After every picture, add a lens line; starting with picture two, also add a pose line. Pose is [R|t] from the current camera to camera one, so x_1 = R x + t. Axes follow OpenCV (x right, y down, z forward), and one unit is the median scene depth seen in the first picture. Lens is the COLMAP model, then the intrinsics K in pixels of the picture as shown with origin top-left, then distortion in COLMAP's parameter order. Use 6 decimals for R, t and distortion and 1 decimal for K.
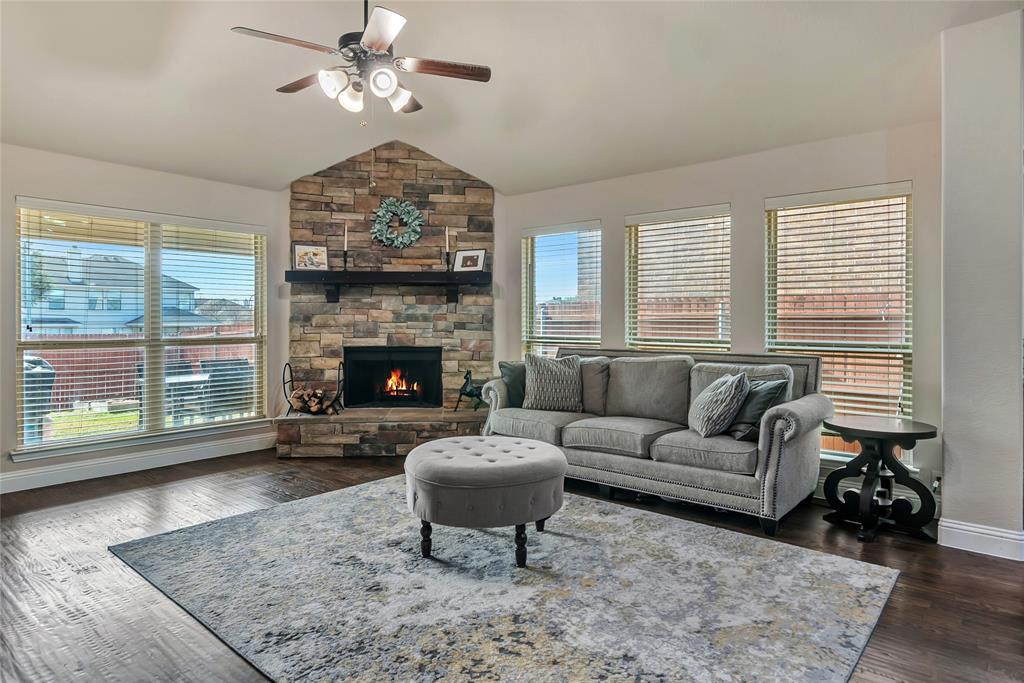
lens RADIAL K [[601.7, 0, 524.2], [0, 601.7, 325.6], [0, 0, 1]] dist [0.000487, -0.002173]
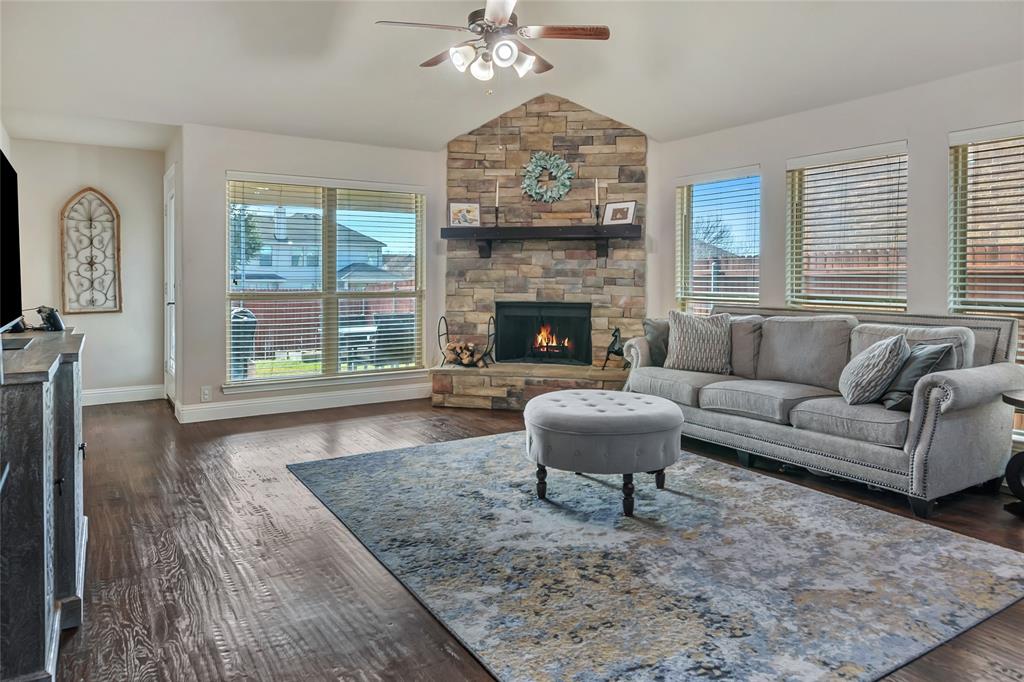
lens RADIAL K [[679.8, 0, 517.8], [0, 679.8, 283.8], [0, 0, 1]] dist [0.005438, -0.000565]
pose [[0.952938, 0.004322, -0.303133, 0.090709], [-0.003737, 0.999990, 0.002510, 0.002377], [0.303141, -0.001259, 0.952945, -0.086562]]
